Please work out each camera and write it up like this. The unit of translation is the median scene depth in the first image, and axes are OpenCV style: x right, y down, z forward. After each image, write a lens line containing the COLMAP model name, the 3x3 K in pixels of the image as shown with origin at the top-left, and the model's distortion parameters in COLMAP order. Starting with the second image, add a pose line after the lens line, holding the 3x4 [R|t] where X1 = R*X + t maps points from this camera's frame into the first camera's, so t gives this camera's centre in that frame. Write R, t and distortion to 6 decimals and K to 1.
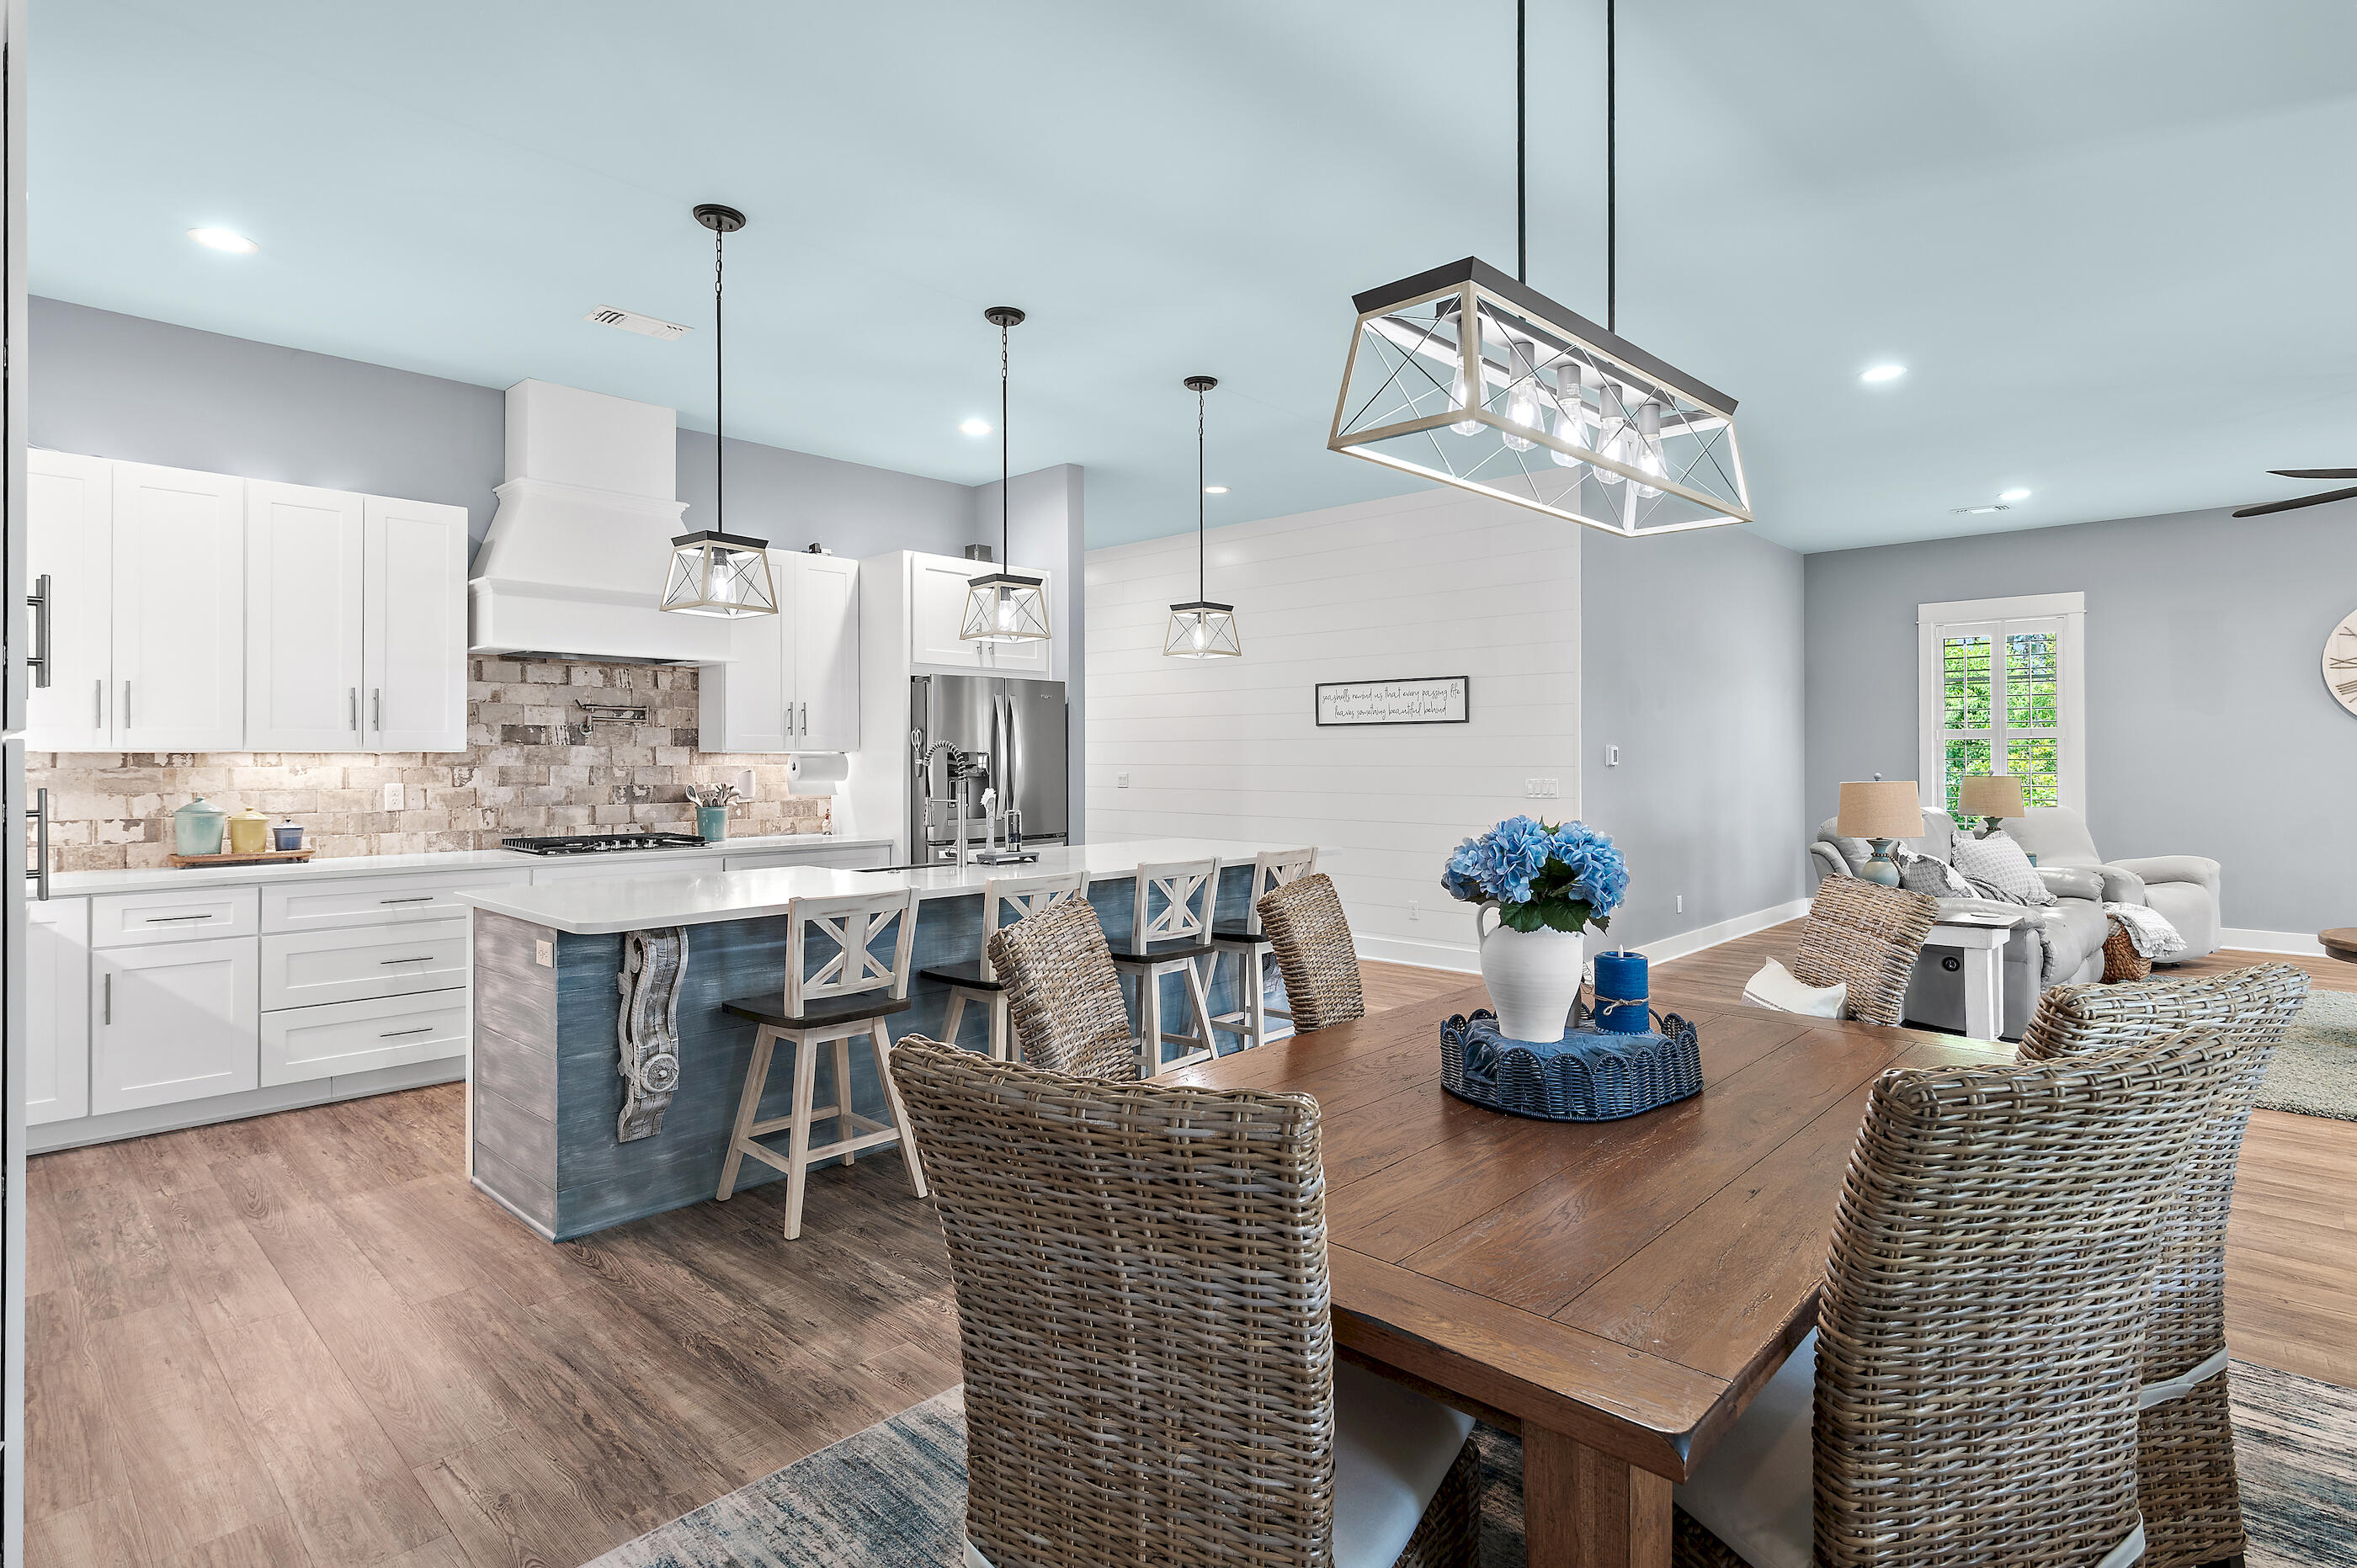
lens RADIAL K [[1212.3, 0, 1188.5], [0, 1212.3, 743.6], [0, 0, 1]] dist [0.013220, 0.002724]
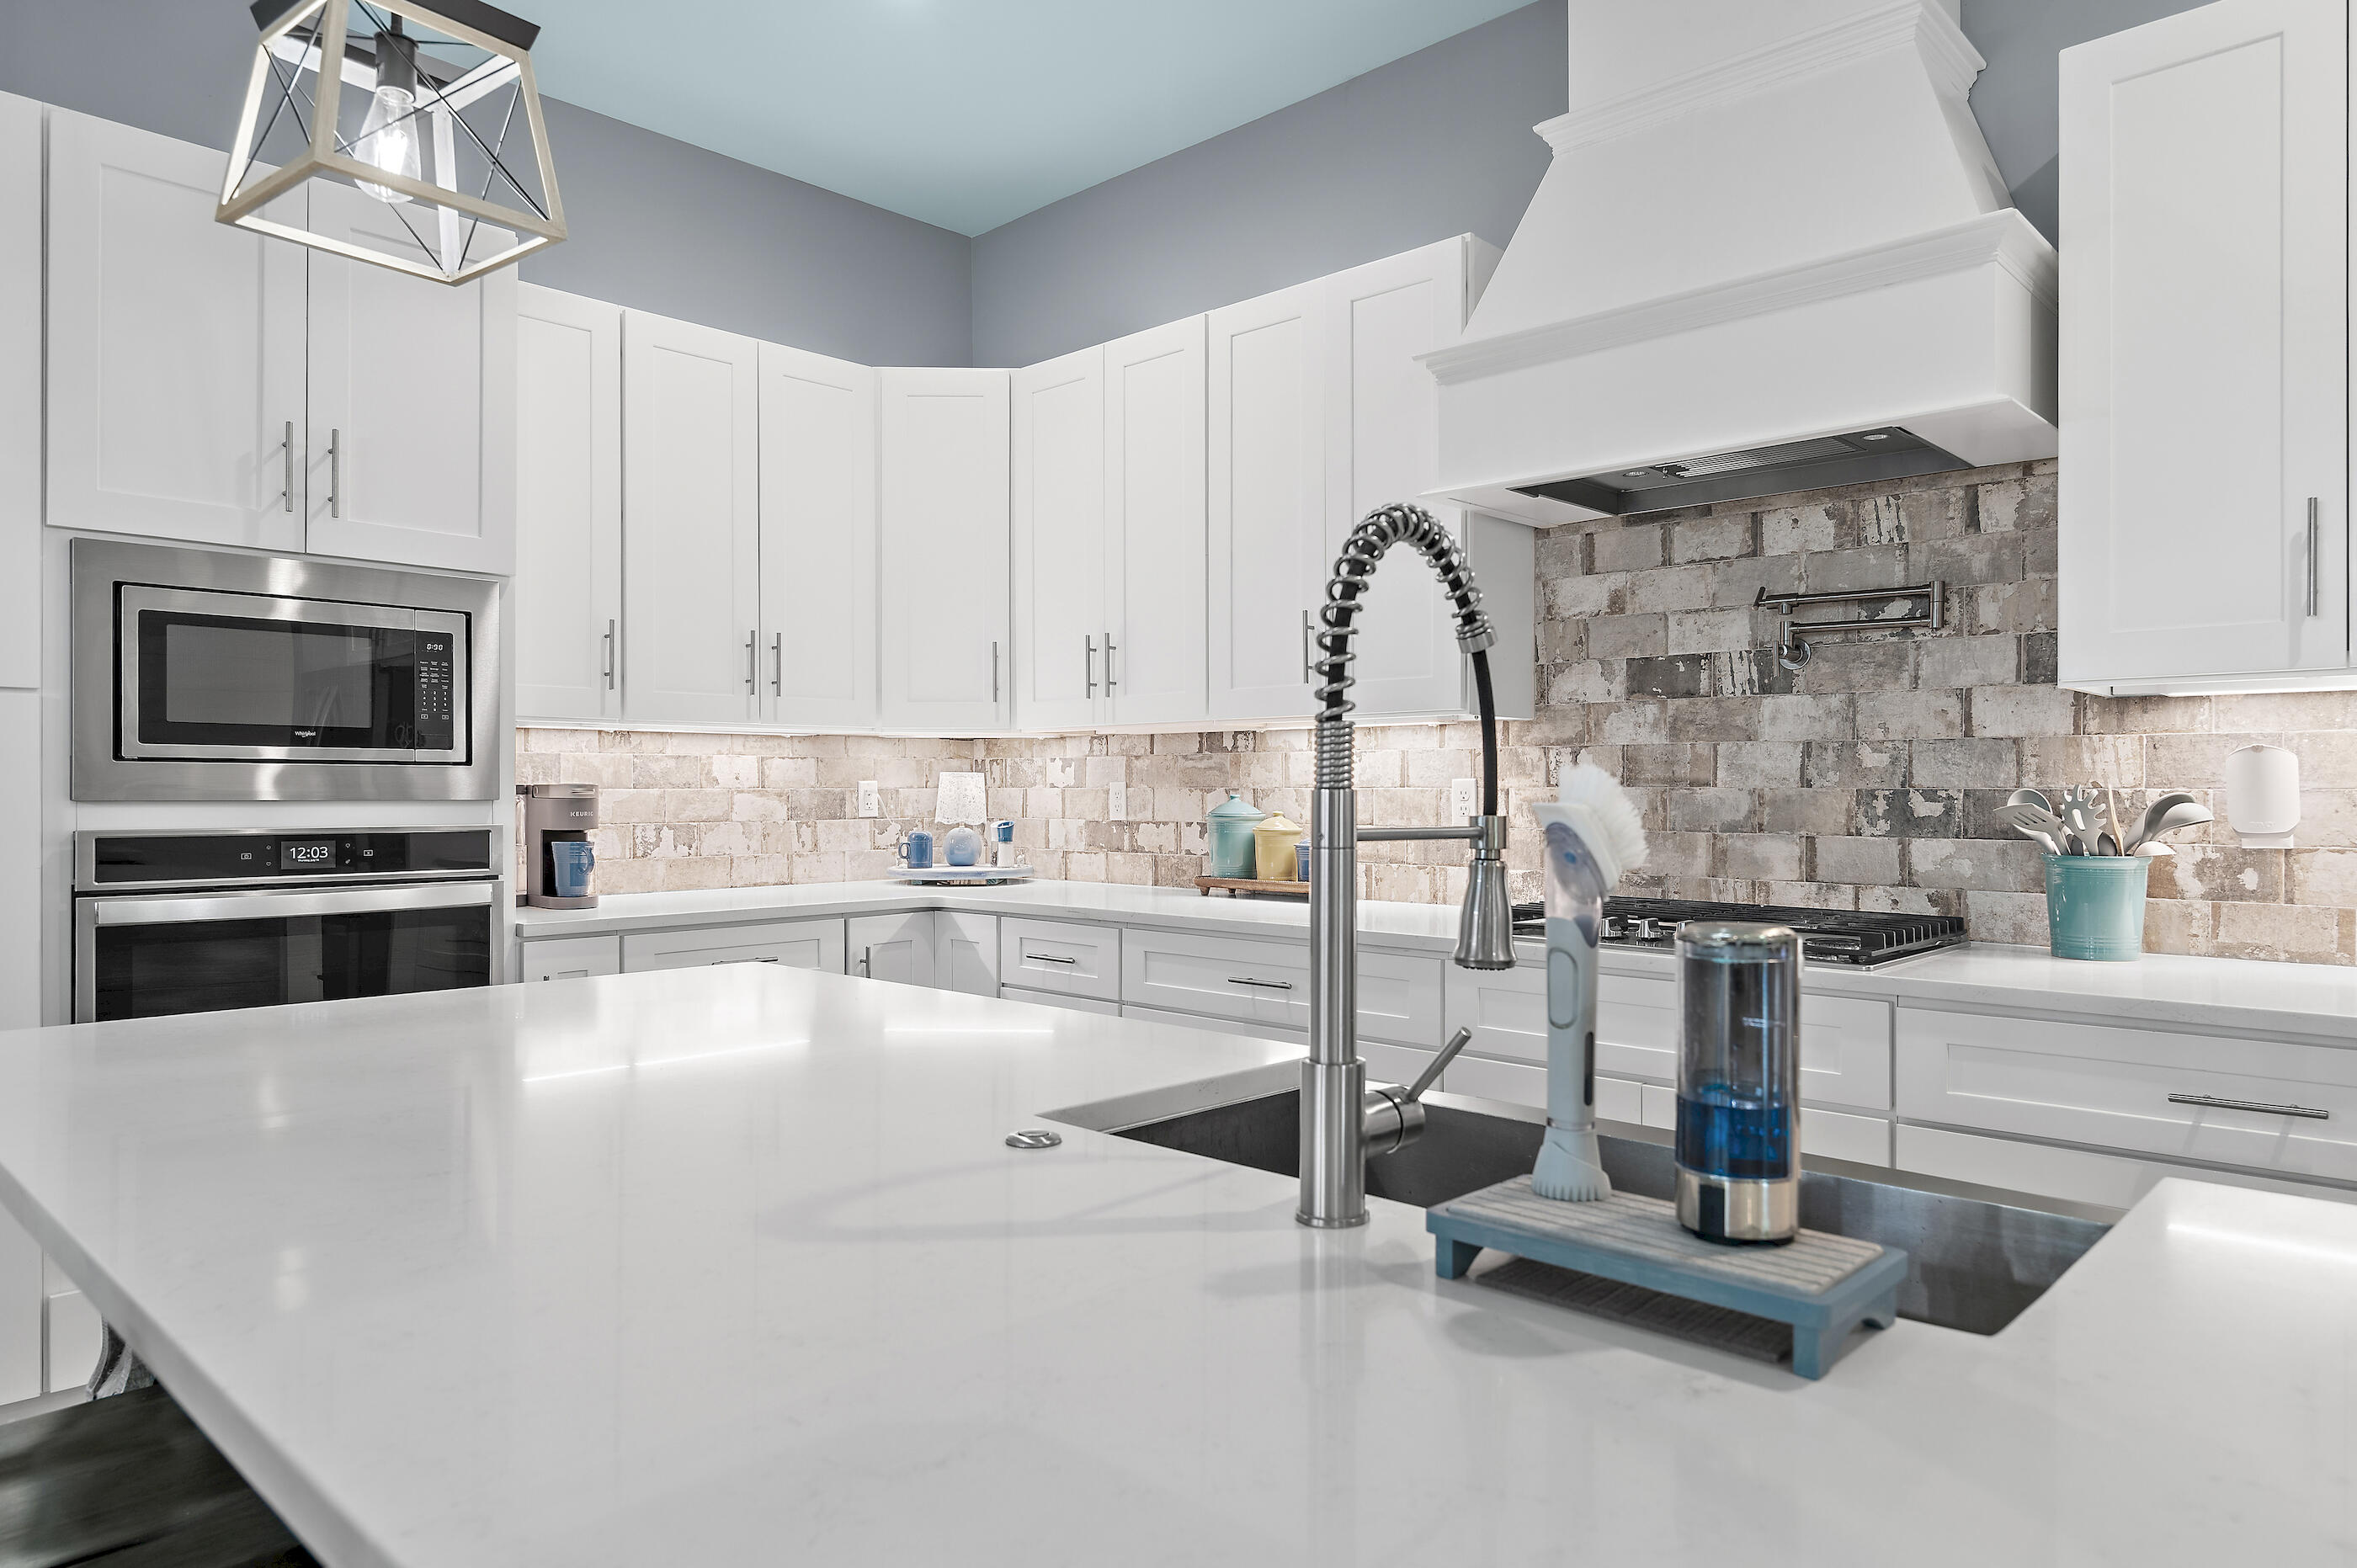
lens RADIAL K [[1491.4, 0, 1172.1], [0, 1491.4, 798.5], [0, 0, 1]] dist [0.001156, -0.000058]
pose [[-0.013304, 0.006580, -0.999890, 0.029587], [0.010597, 0.999923, 0.006439, 0.034035], [0.999855, -0.010510, -0.013373, 0.824997]]
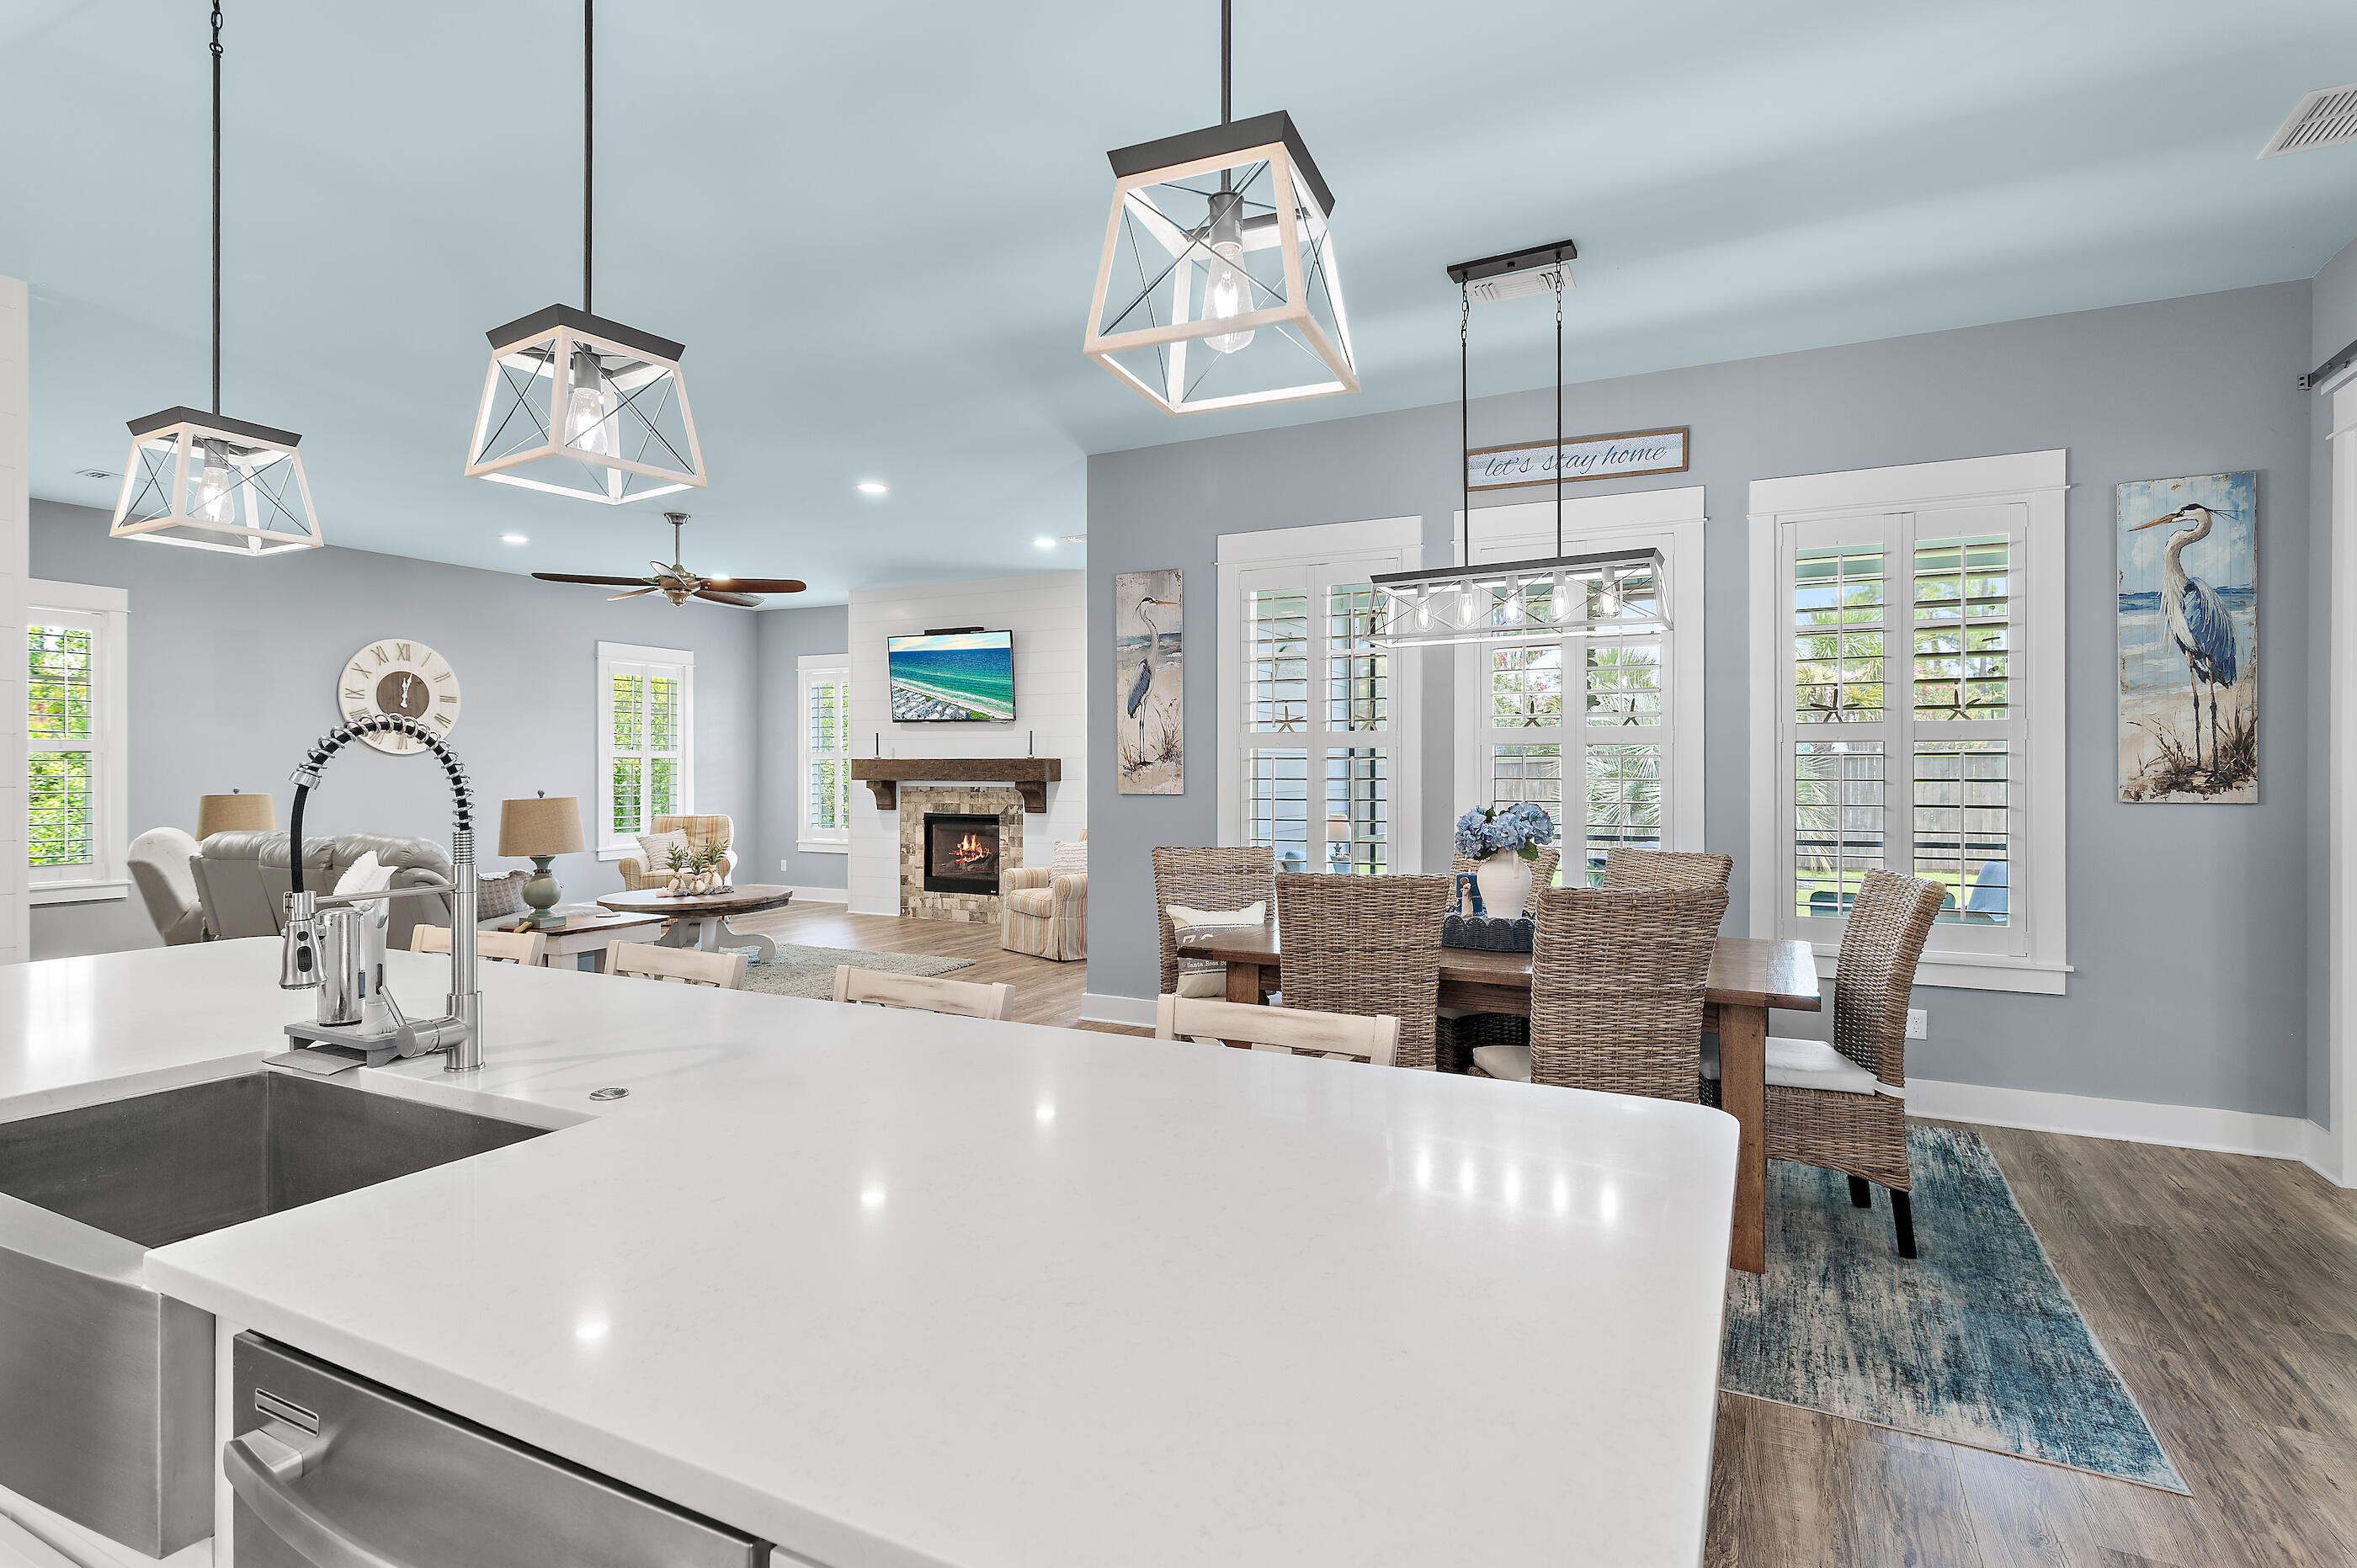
lens RADIAL K [[1156.2, 0, 1185.6], [0, 1156.2, 777.7], [0, 0, 1]] dist [0.001921, -0.001260]
pose [[-0.295151, 0.000284, 0.955451, -0.480857], [-0.012070, 0.999919, -0.004026, 0.012675], [-0.955374, -0.012721, -0.295123, 0.748845]]
